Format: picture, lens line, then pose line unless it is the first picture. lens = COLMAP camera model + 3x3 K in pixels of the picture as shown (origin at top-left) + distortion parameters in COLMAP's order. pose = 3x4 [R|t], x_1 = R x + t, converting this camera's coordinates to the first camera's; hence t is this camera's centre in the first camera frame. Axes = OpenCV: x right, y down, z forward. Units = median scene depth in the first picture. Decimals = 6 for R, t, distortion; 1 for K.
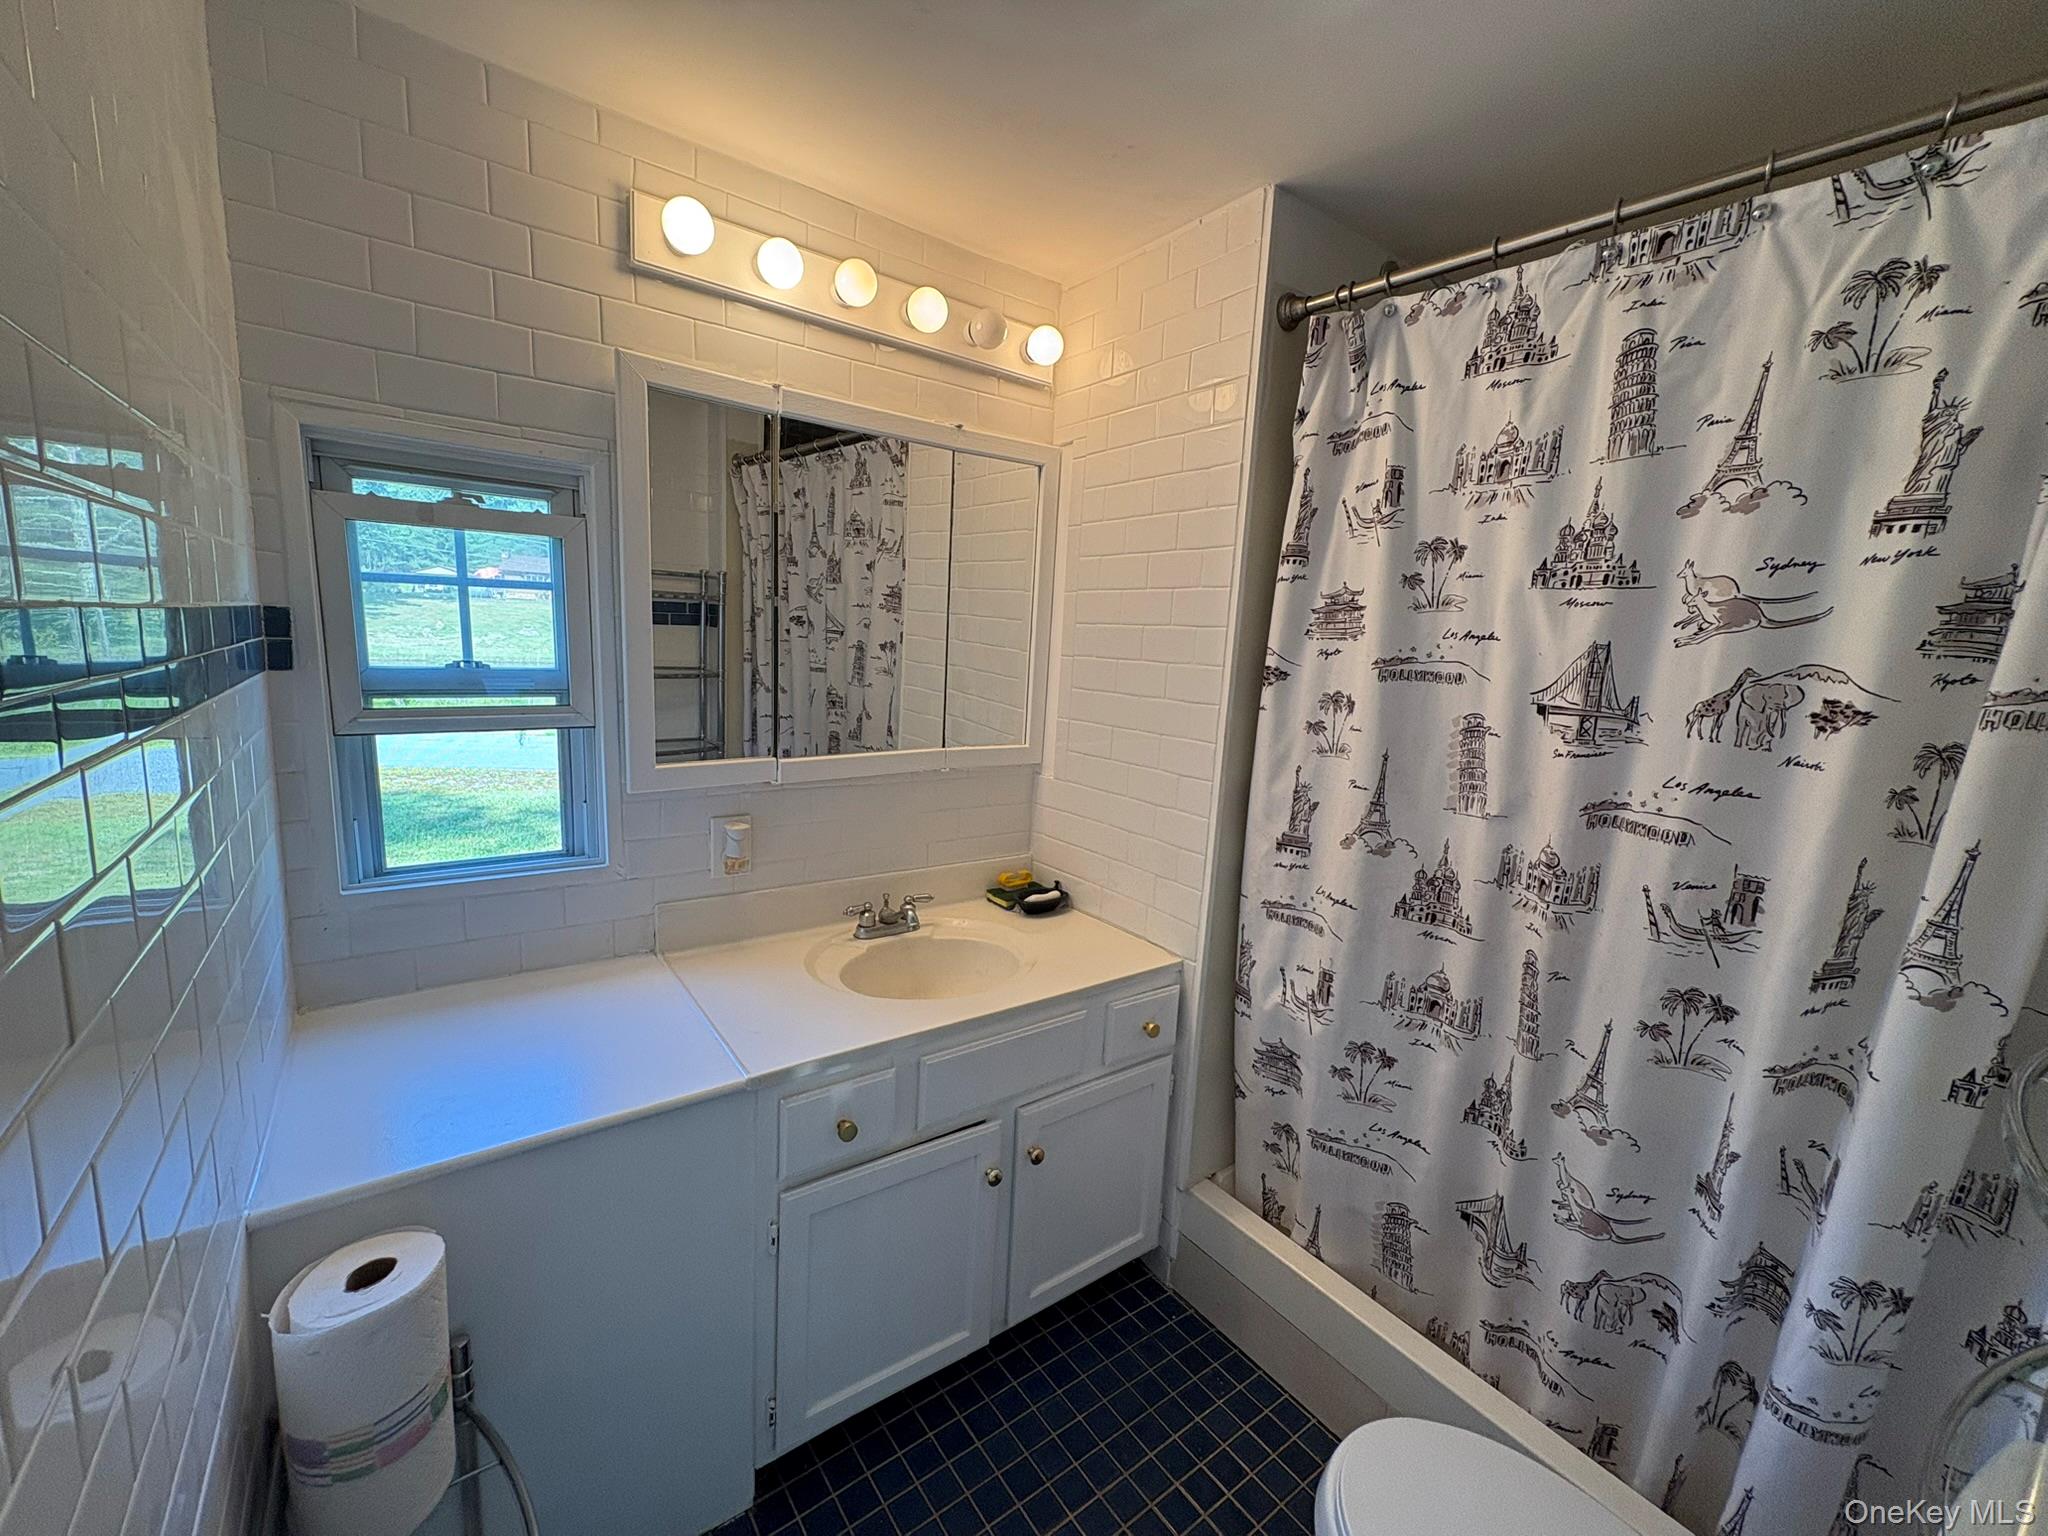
lens RADIAL K [[808.9, 0, 1022.4], [0, 808.9, 763.4], [0, 0, 1]] dist [-0.001372, 0.000302]
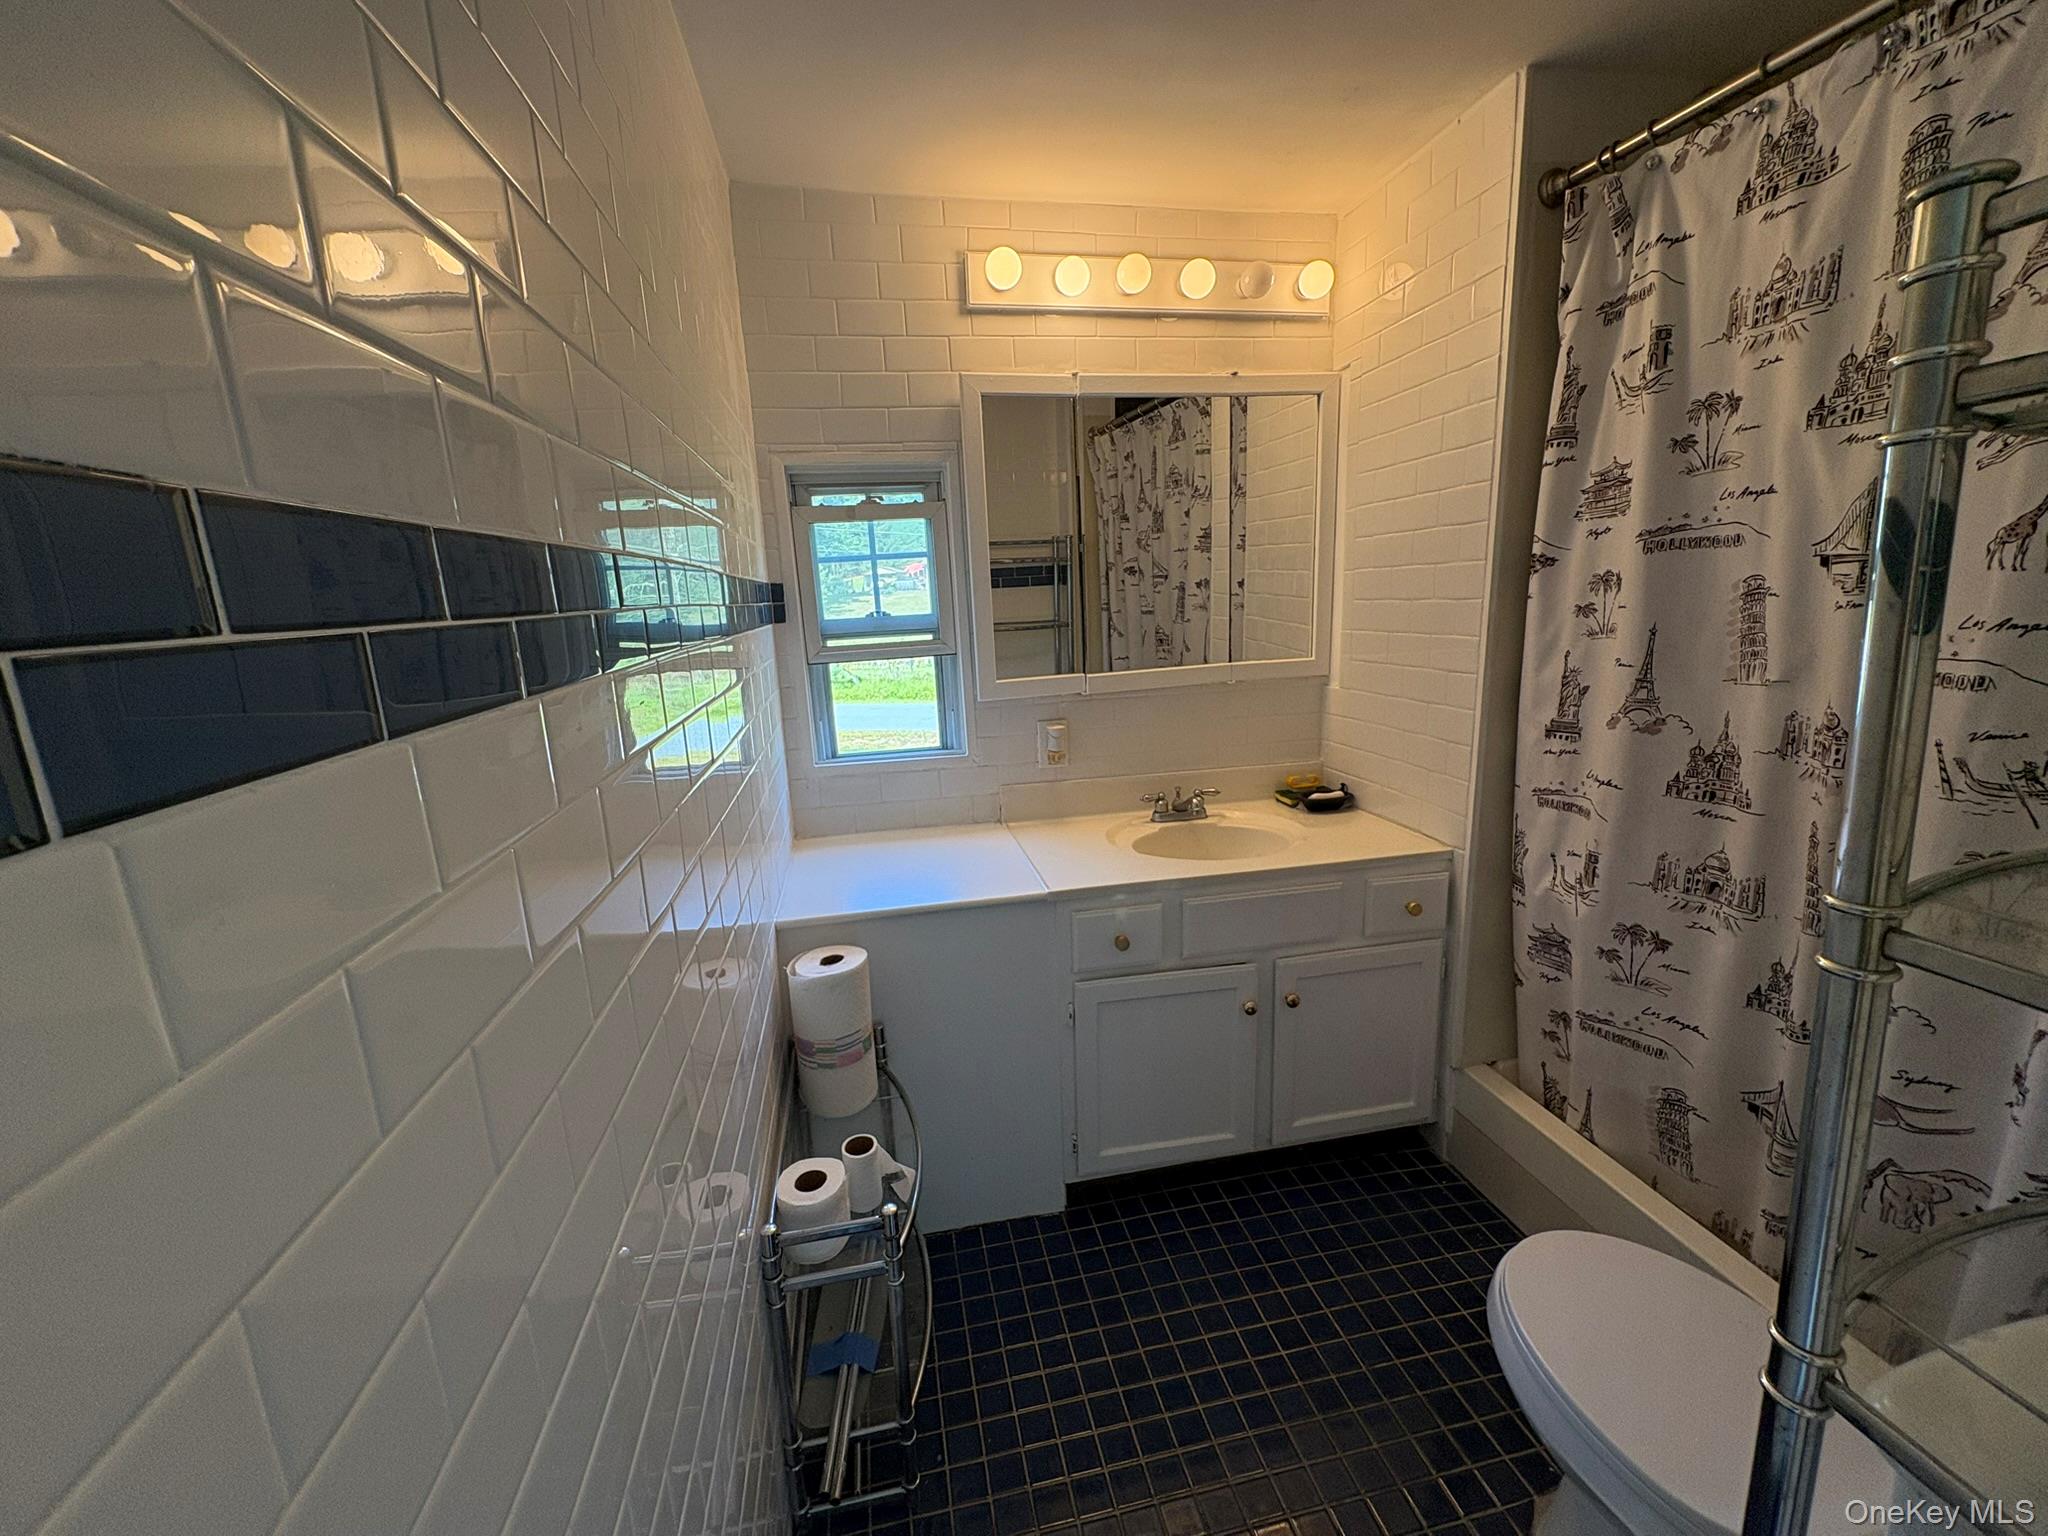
lens RADIAL K [[808.9, 0, 1023.1], [0, 808.9, 753.3], [0, 0, 1]] dist [-0.001372, 0.000302]
pose [[0.898455, -0.006455, -0.439019, 0.192148], [0.023378, 0.999177, 0.033152, 0.087997], [0.438443, -0.040049, 0.897866, -0.210790]]
